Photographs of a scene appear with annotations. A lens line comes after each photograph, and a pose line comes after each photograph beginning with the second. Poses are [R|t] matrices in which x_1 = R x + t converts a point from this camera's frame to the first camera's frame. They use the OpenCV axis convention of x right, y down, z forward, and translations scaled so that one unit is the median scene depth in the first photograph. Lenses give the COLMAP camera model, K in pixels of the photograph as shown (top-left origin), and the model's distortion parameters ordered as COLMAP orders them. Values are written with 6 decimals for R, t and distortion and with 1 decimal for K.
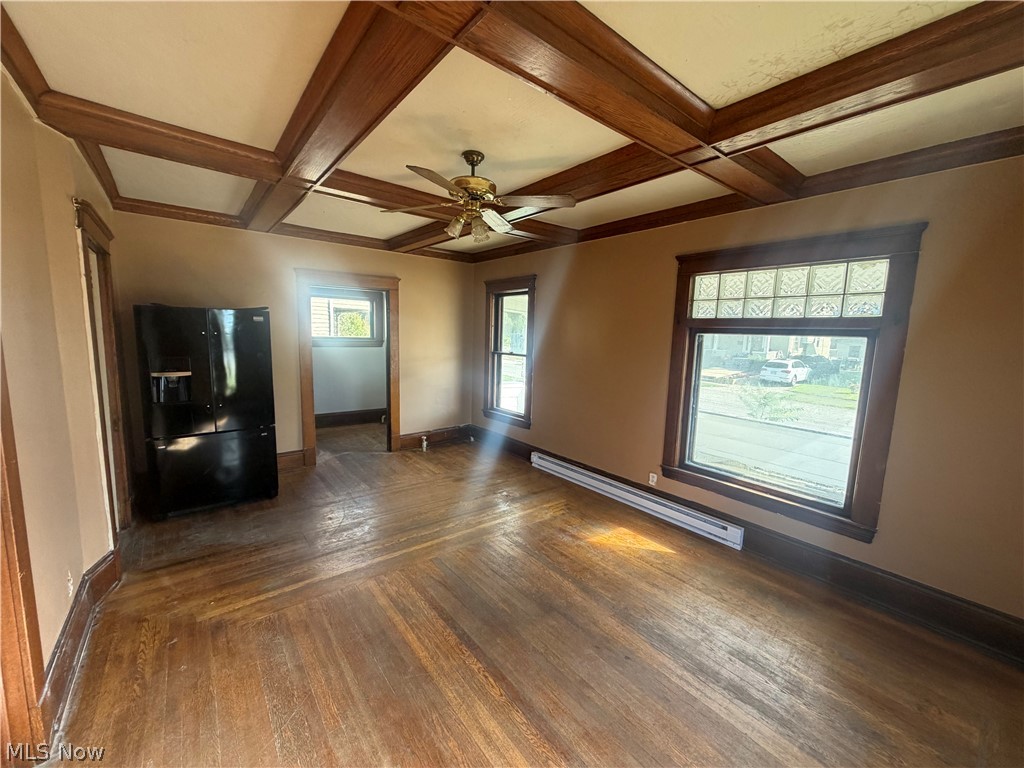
lens RADIAL K [[407.8, 0, 514.8], [0, 407.8, 383.1], [0, 0, 1]] dist [0.000837, 0.000090]
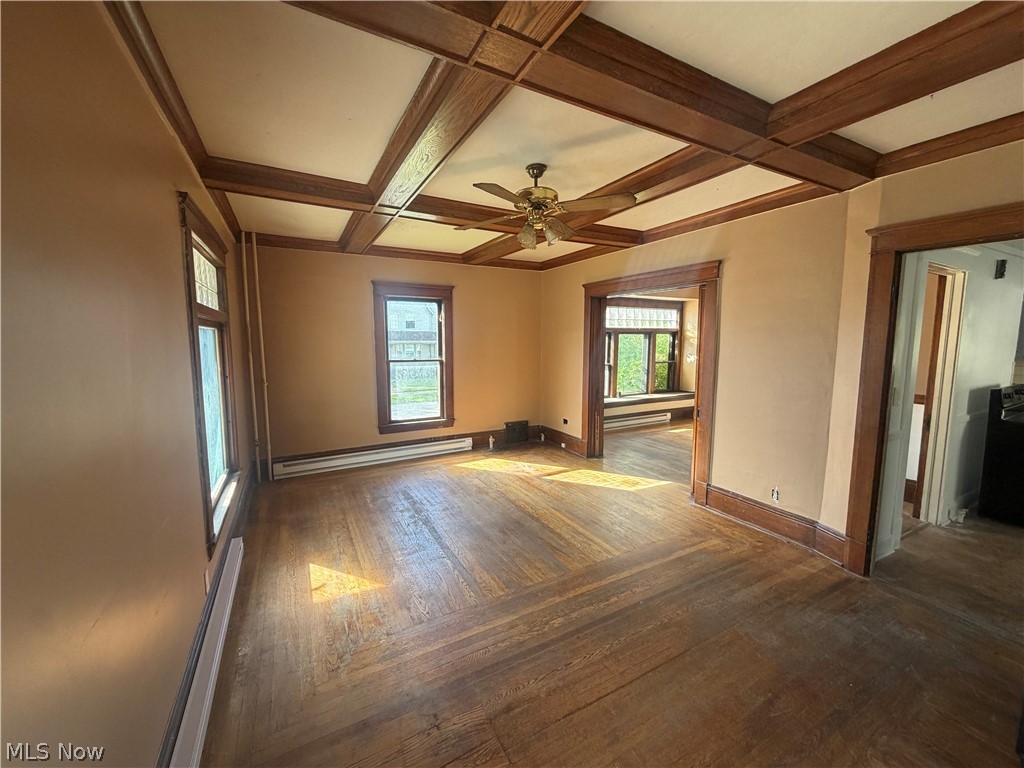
lens RADIAL K [[407.8, 0, 508.6], [0, 407.8, 379.8], [0, 0, 1]] dist [0.000837, 0.000090]
pose [[-0.982139, -0.049453, 0.181543, -0.182581], [-0.005596, 0.972094, 0.234527, -0.196159], [-0.188075, 0.229322, -0.955008, 1.567688]]
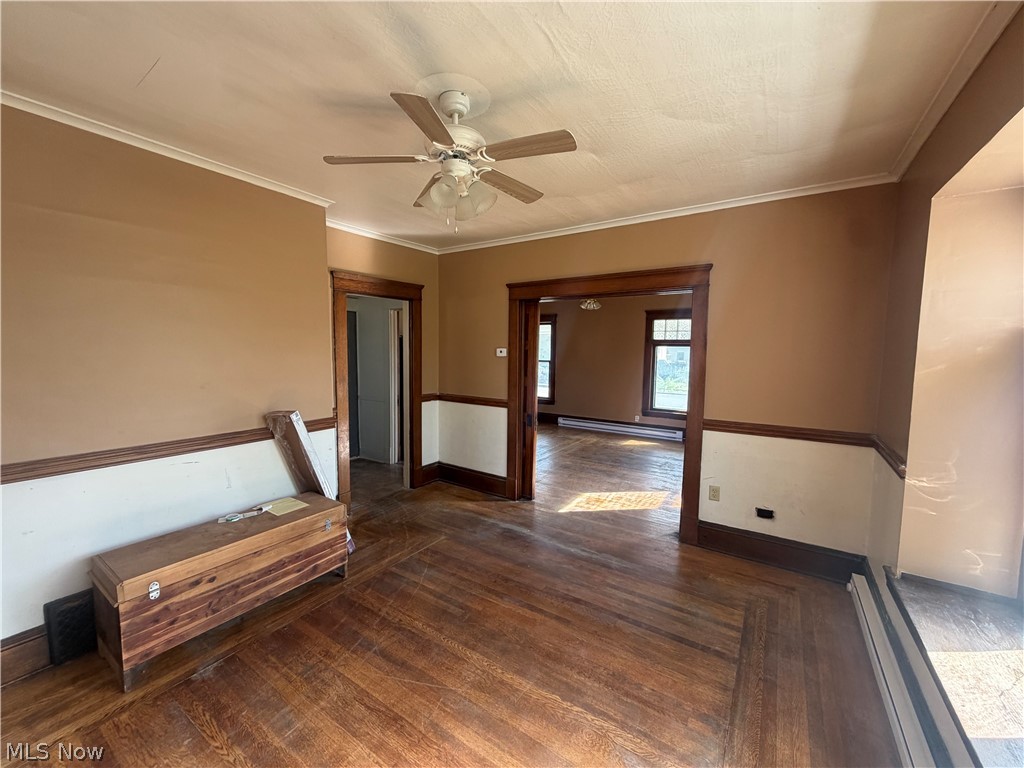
lens RADIAL K [[407.8, 0, 520.0], [0, 407.8, 385.2], [0, 0, 1]] dist [0.000837, 0.000090]
pose [[0.944552, -0.046400, 0.325068, -0.955493], [0.054769, 0.998360, -0.016640, 0.080177], [-0.323763, 0.033521, 0.945544, -0.813578]]
